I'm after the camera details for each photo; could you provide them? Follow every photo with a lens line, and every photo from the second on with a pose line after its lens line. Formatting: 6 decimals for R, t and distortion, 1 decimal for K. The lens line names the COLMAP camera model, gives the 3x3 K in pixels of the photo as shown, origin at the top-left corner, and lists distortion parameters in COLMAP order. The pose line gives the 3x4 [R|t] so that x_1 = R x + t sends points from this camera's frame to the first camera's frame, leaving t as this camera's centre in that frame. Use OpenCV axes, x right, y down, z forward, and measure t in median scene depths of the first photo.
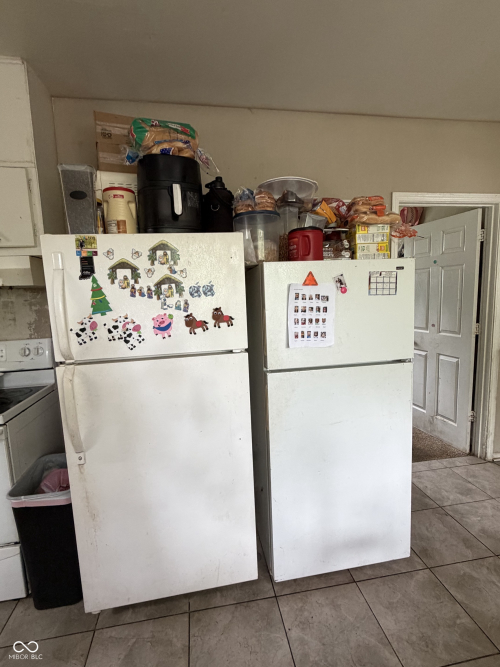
lens RADIAL K [[325.7, 0, 251.8], [0, 325.7, 334.8], [0, 0, 1]] dist [-0.000468, -0.000530]
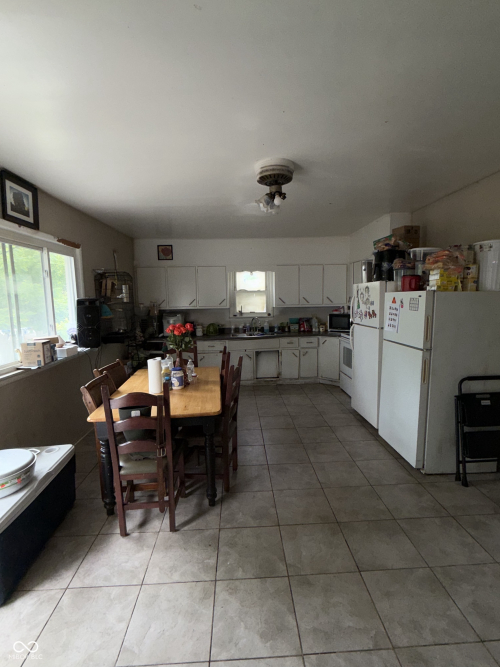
lens RADIAL K [[325.7, 0, 247.7], [0, 325.7, 332.8], [0, 0, 1]] dist [-0.000468, -0.000530]
pose [[-0.132713, 0.146166, -0.980318, 2.375403], [-0.101795, 0.981826, 0.160171, -0.198740], [0.985913, 0.121049, -0.115422, 0.297374]]
